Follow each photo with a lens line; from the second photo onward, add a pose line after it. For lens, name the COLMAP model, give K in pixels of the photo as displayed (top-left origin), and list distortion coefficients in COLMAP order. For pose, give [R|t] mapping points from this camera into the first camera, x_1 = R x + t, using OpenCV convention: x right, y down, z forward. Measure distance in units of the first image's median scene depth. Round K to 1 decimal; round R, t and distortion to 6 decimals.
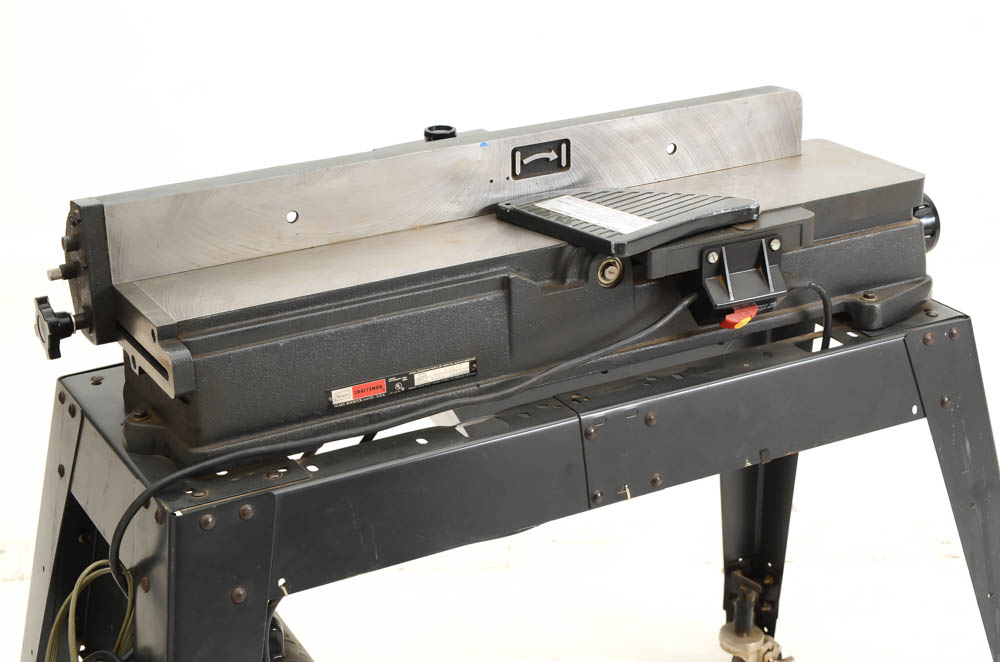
lens RADIAL K [[1823.5, 0, 500.0], [0, 1823.5, 331.0], [0, 0, 1]] dist [0.145654, 0.048763]
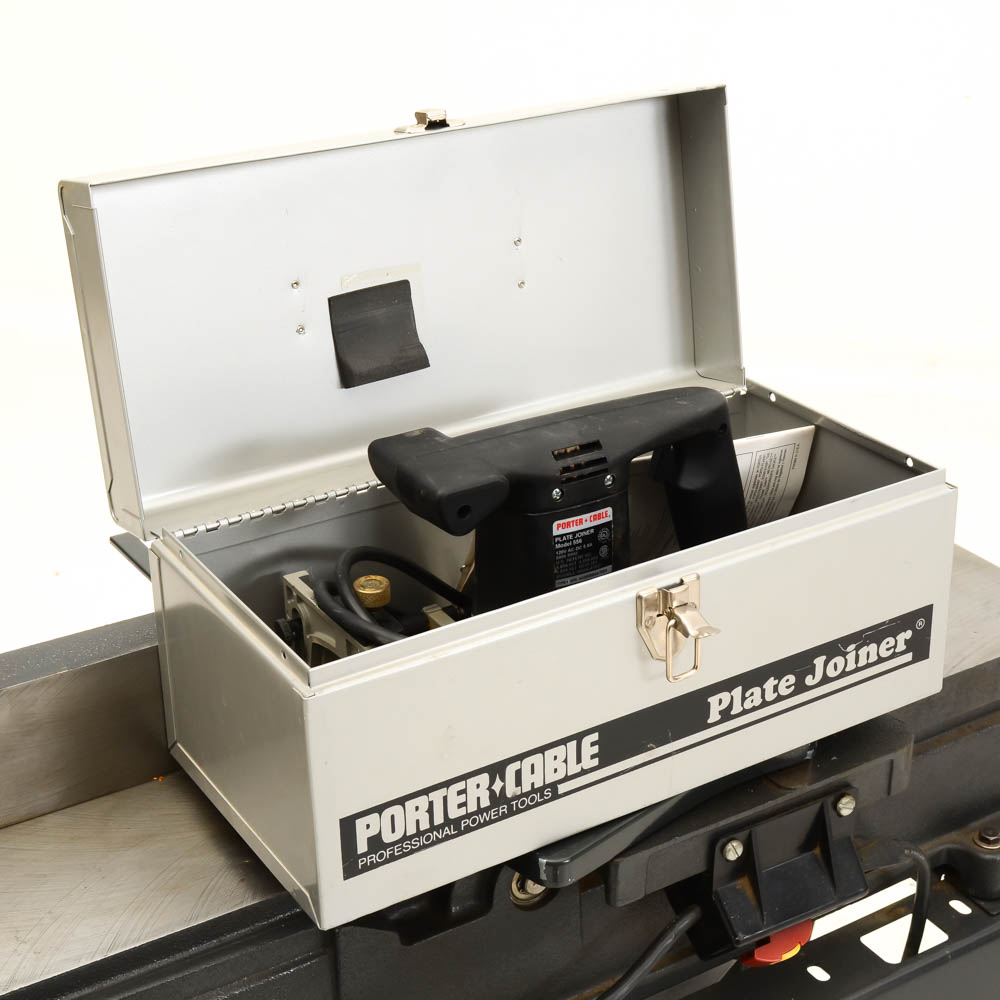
lens RADIAL K [[1835.4, 0, 500.0], [0, 1835.4, 500.0], [0, 0, 1]] dist [-0.028332, -0.128141]
pose [[0.998384, -0.006666, 0.056441, 0.022007], [0.003391, 0.998315, 0.057927, -0.169230], [-0.056732, -0.057642, 0.996724, 0.493295]]
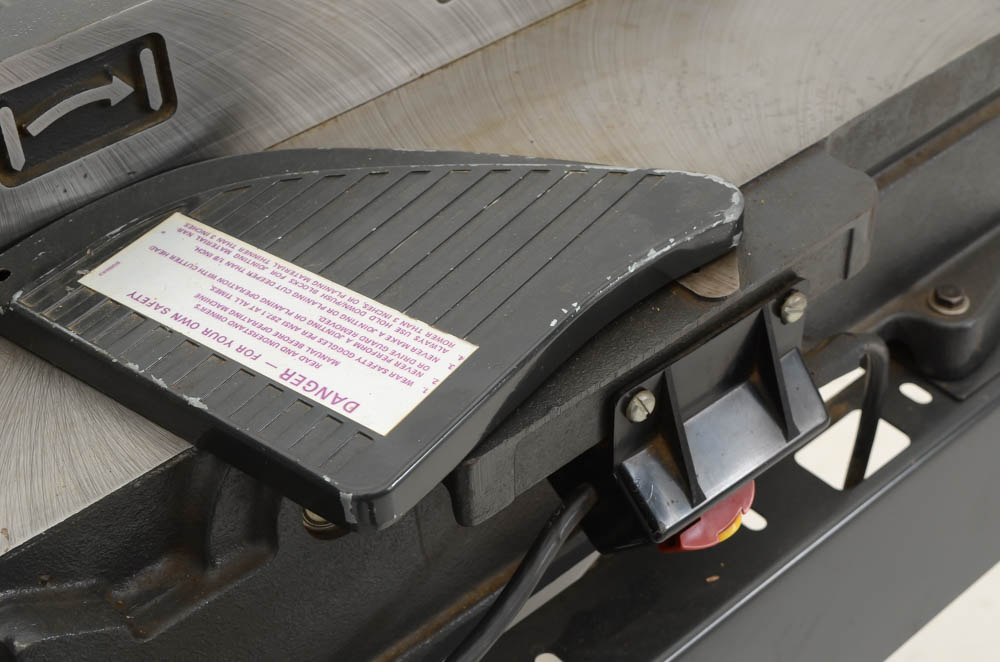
lens RADIAL K [[1556.8, 0, 500.0], [0, 1556.8, 331.0], [0, 0, 1]] dist [-0.005098, -0.049392]
pose [[0.977189, -0.149216, 0.151118, 0.050346], [0.095996, 0.945076, 0.312437, -0.144441], [-0.189439, -0.290803, 0.937841, 0.742423]]
